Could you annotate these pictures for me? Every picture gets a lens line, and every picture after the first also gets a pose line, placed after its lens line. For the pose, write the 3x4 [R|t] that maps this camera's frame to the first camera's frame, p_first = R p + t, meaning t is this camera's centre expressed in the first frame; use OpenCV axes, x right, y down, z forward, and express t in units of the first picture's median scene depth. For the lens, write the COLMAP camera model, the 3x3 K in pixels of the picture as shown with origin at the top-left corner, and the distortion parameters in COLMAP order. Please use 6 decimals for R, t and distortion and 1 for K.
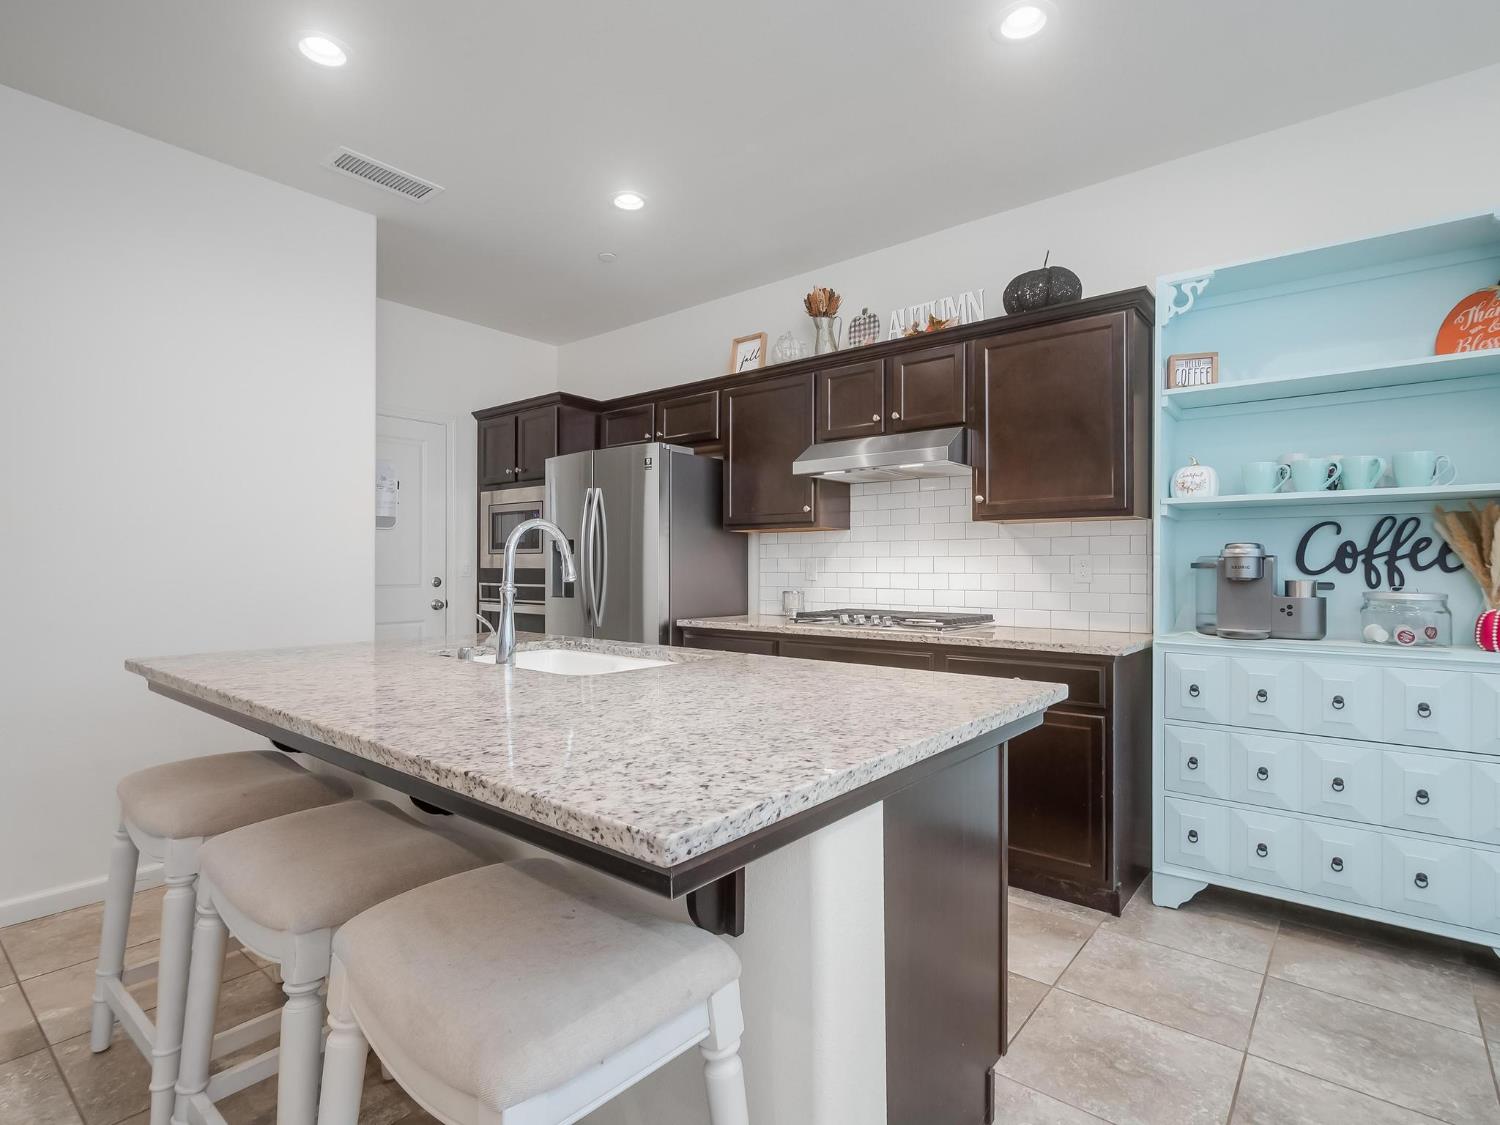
lens RADIAL K [[754.8, 0, 753.7], [0, 754.8, 566.6], [0, 0, 1]] dist [-0.001949, -0.000828]
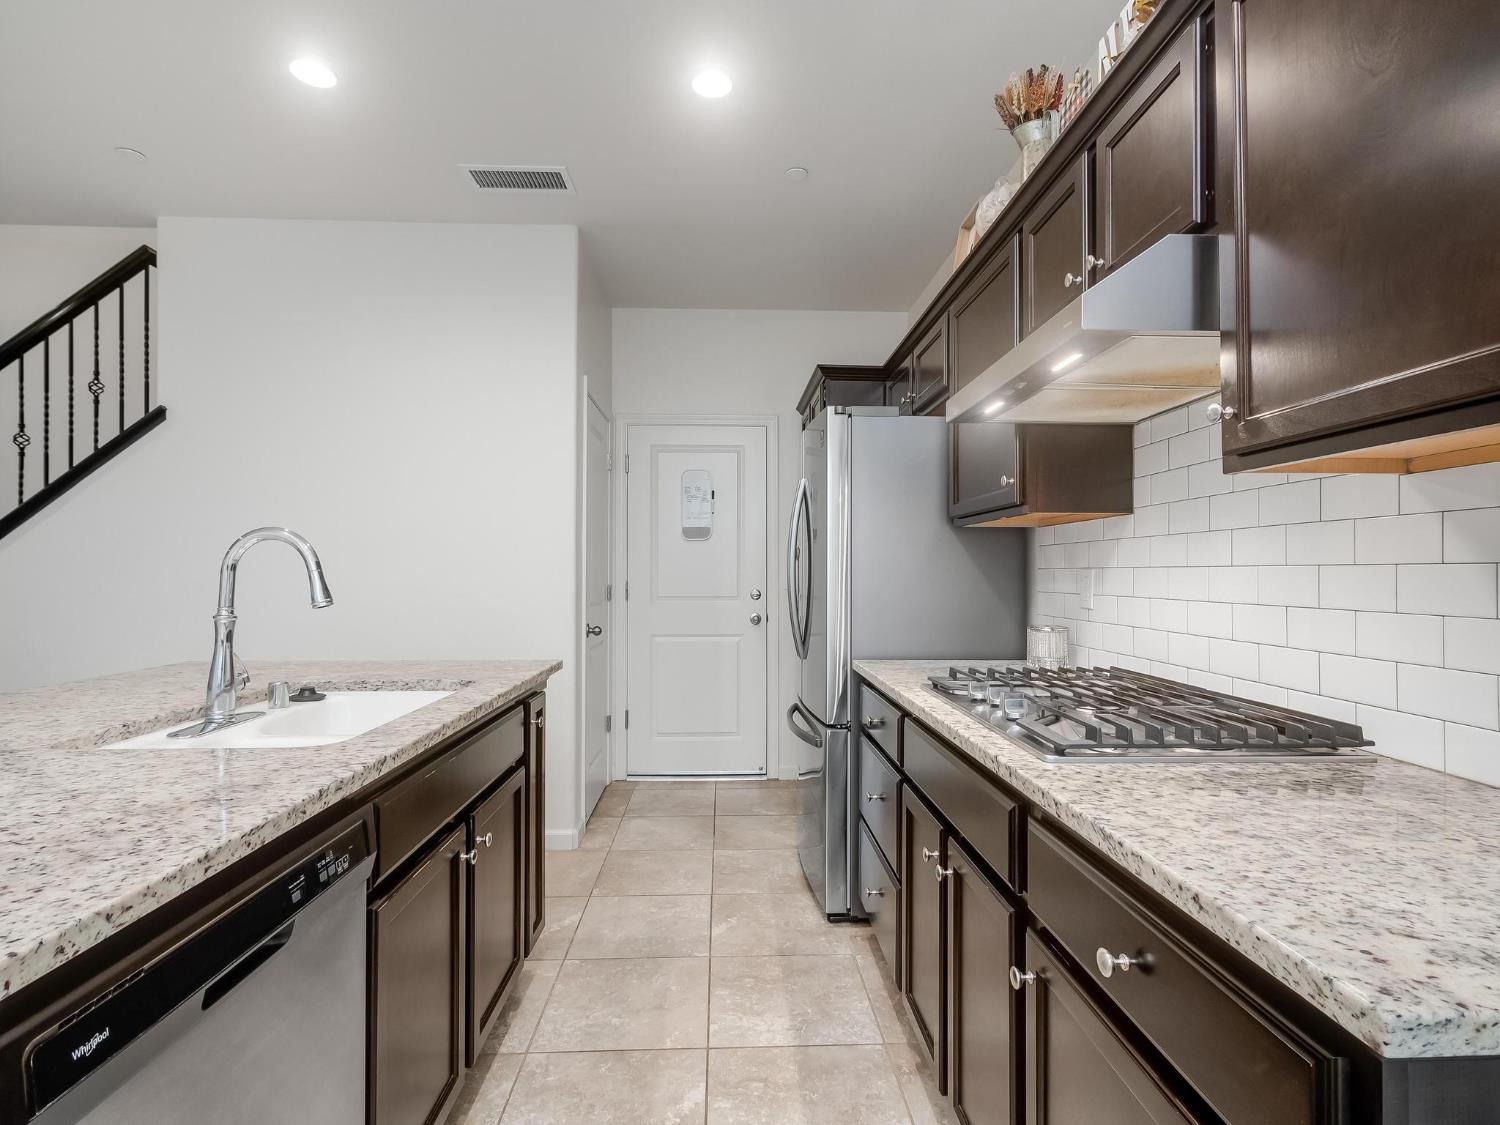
lens RADIAL K [[743.6, 0, 752.2], [0, 743.6, 570.6], [0, 0, 1]] dist [-0.000254, -0.000220]
pose [[0.661578, -0.002993, -0.749870, 0.512485], [0.001770, 0.999995, -0.002430, -0.014147], [0.749874, 0.000280, 0.661581, 0.716708]]
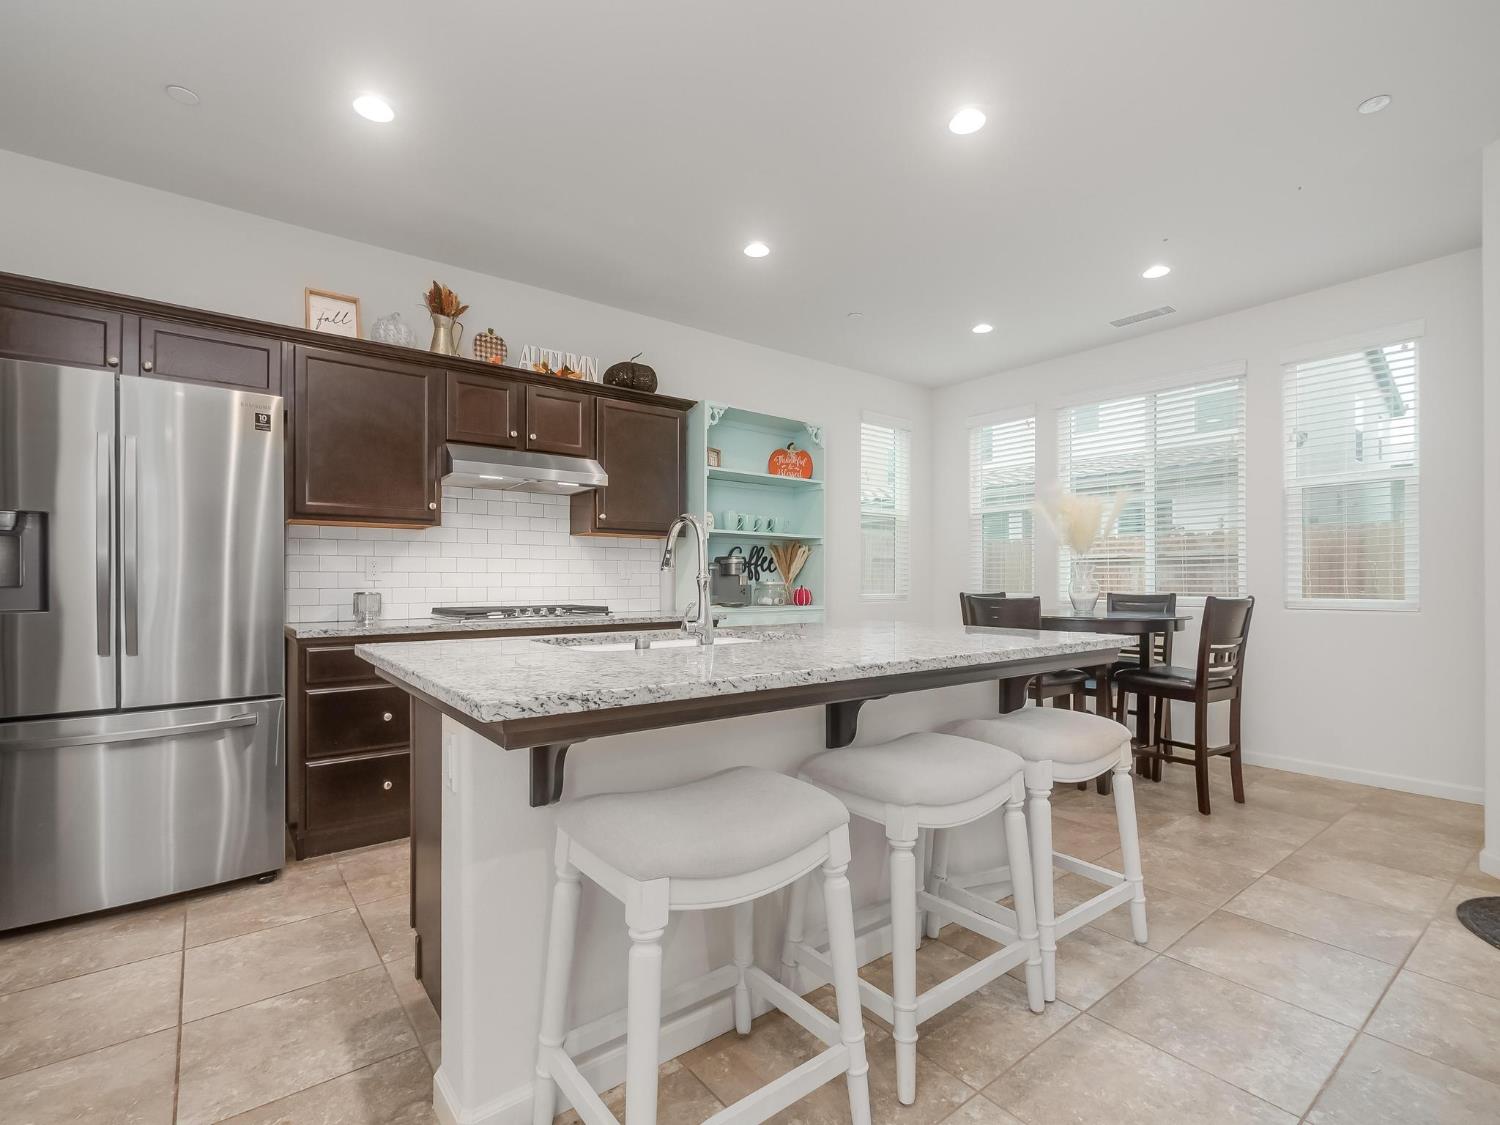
lens RADIAL K [[704.5, 0, 760.6], [0, 704.5, 573.5], [0, 0, 1]] dist [0.003907, 0.000083]
pose [[0.216229, 0.009536, 0.976296, -1.045462], [0.002134, 0.999945, -0.010240, 0.030040], [-0.976340, 0.004298, 0.216197, 0.556816]]
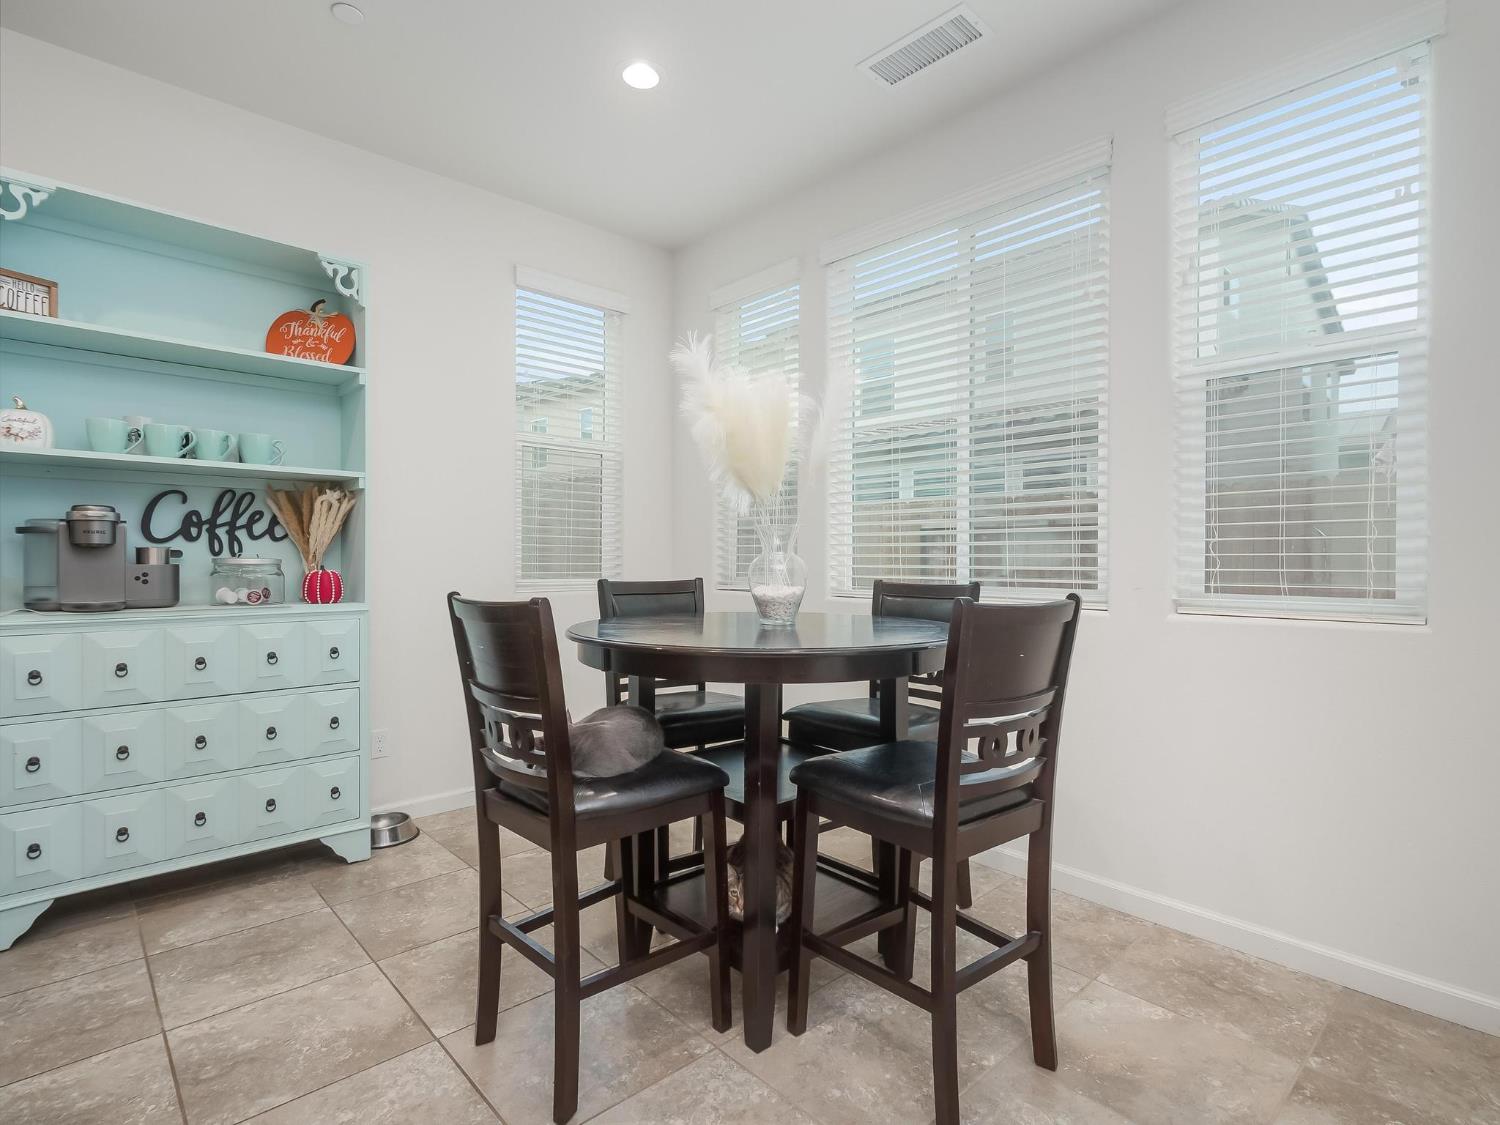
lens RADIAL K [[754.8, 0, 753.7], [0, 754.8, 566.6], [0, 0, 1]] dist [-0.001949, -0.000828]
pose [[0.133679, -0.013362, 0.990935, -0.141034], [0.000198, 0.999909, 0.013456, 0.030037], [-0.991025, -0.001603, 0.133670, 0.096275]]
